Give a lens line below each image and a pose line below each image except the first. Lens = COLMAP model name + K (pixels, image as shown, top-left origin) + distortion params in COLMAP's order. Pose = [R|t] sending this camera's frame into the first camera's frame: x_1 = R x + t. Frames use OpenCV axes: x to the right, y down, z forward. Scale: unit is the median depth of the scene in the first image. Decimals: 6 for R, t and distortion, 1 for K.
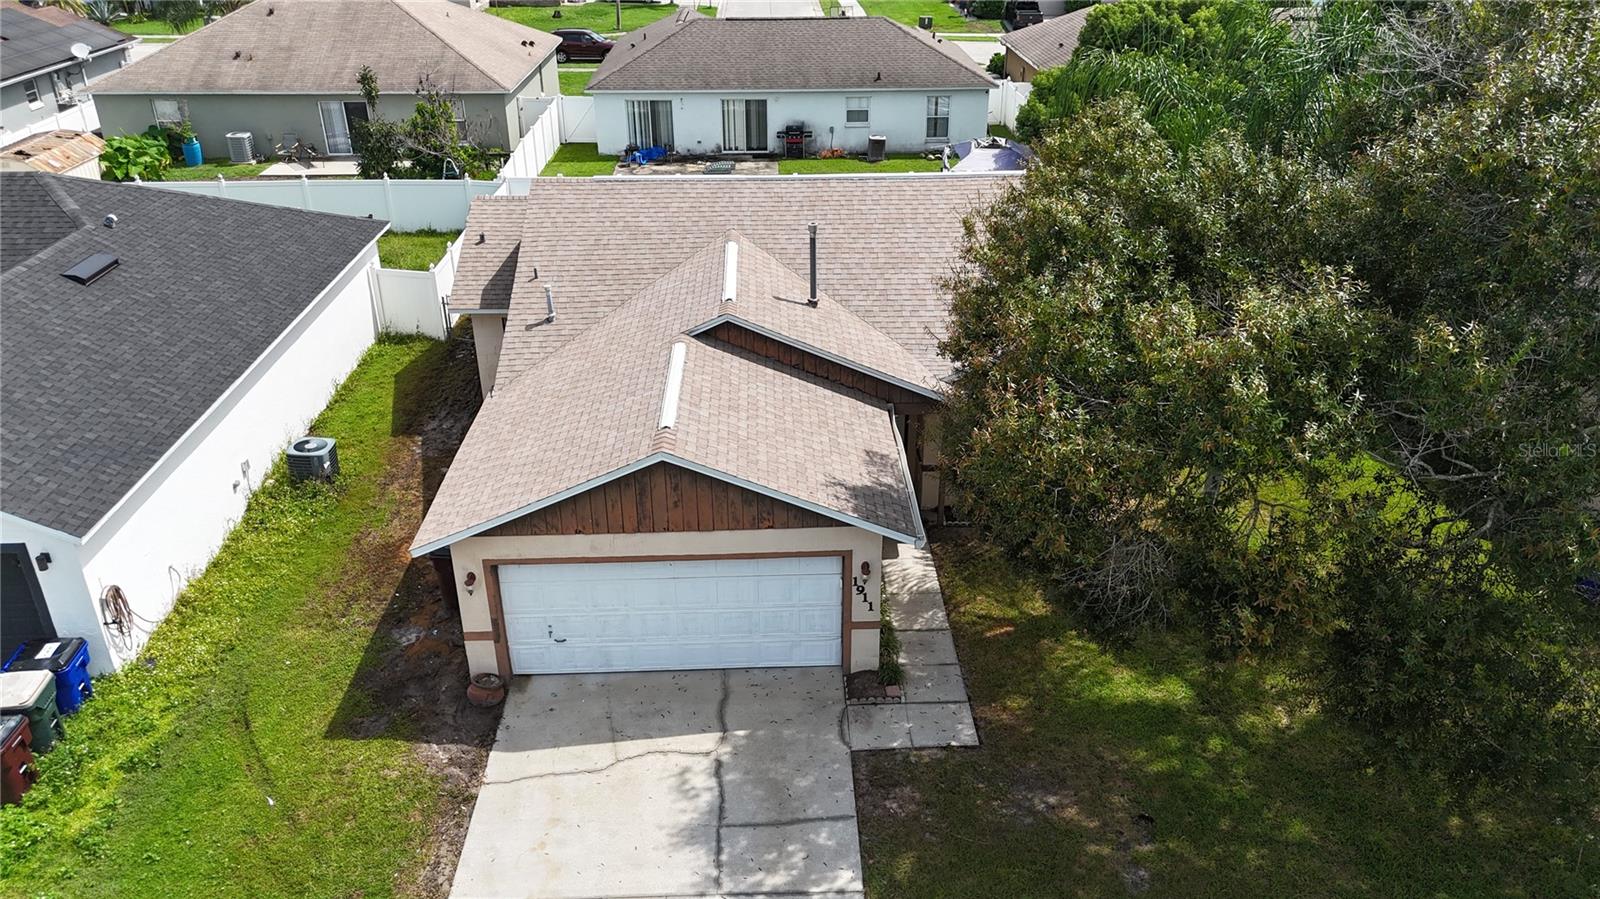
lens RADIAL K [[1185.8, 0, 803.5], [0, 1185.8, 449.8], [0, 0, 1]] dist [0.059587, -0.059038]
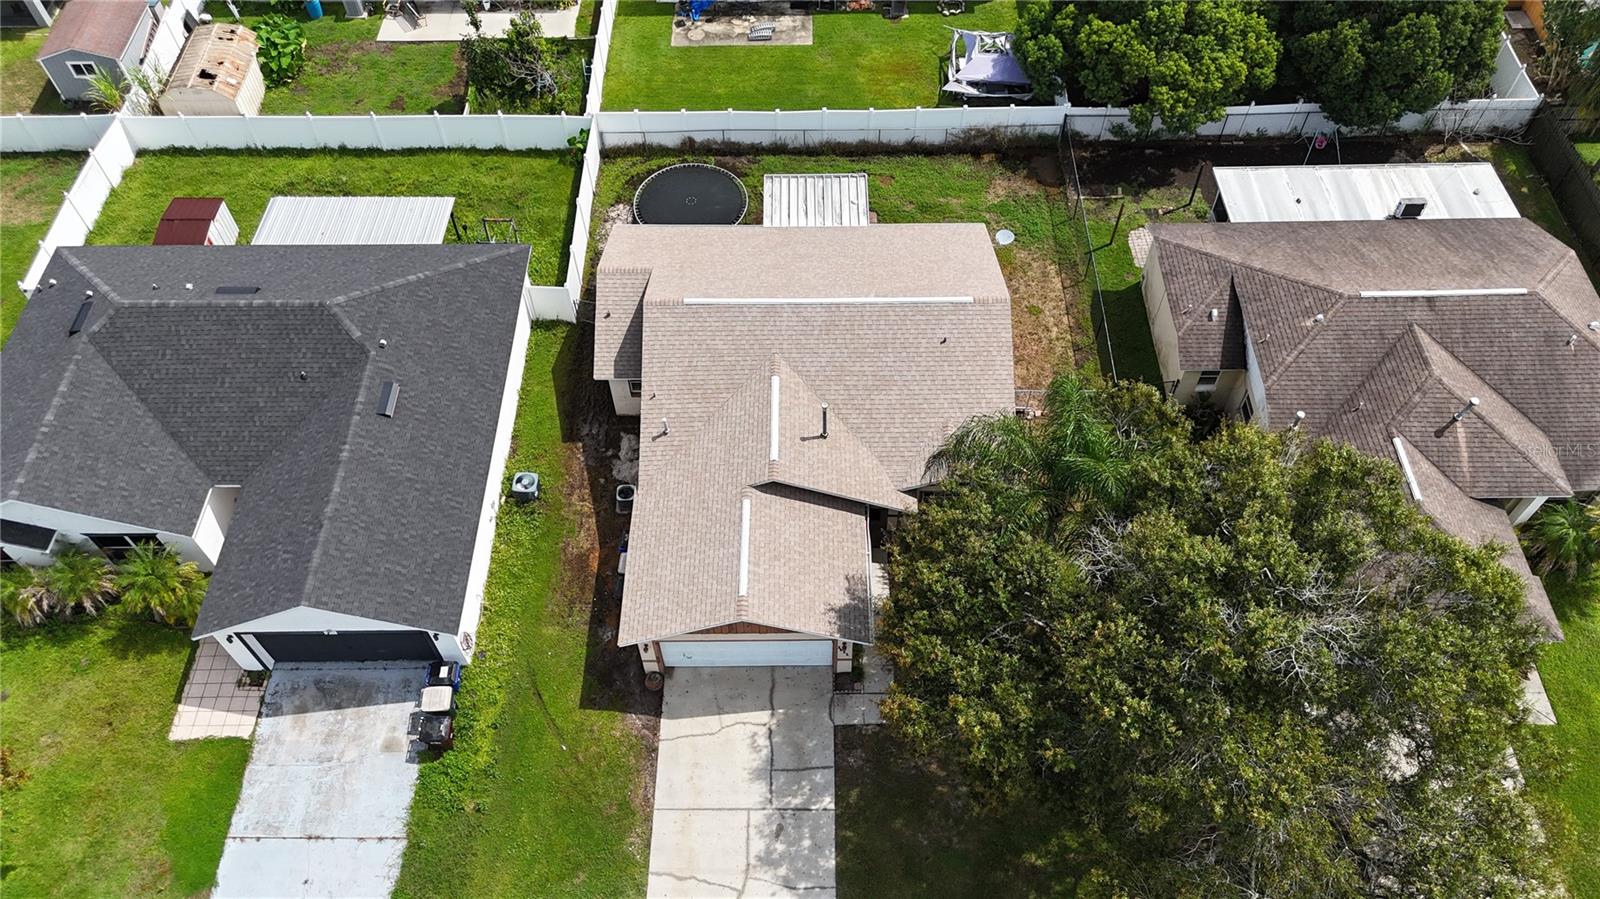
lens RADIAL K [[1185.8, 0, 806.8], [0, 1185.8, 447.9], [0, 0, 1]] dist [0.059587, -0.059038]
pose [[0.999439, 0.023792, -0.023567, 0.029095], [-0.010449, 0.890156, 0.455536, -1.094000], [0.031817, -0.455034, 0.889905, -0.610748]]
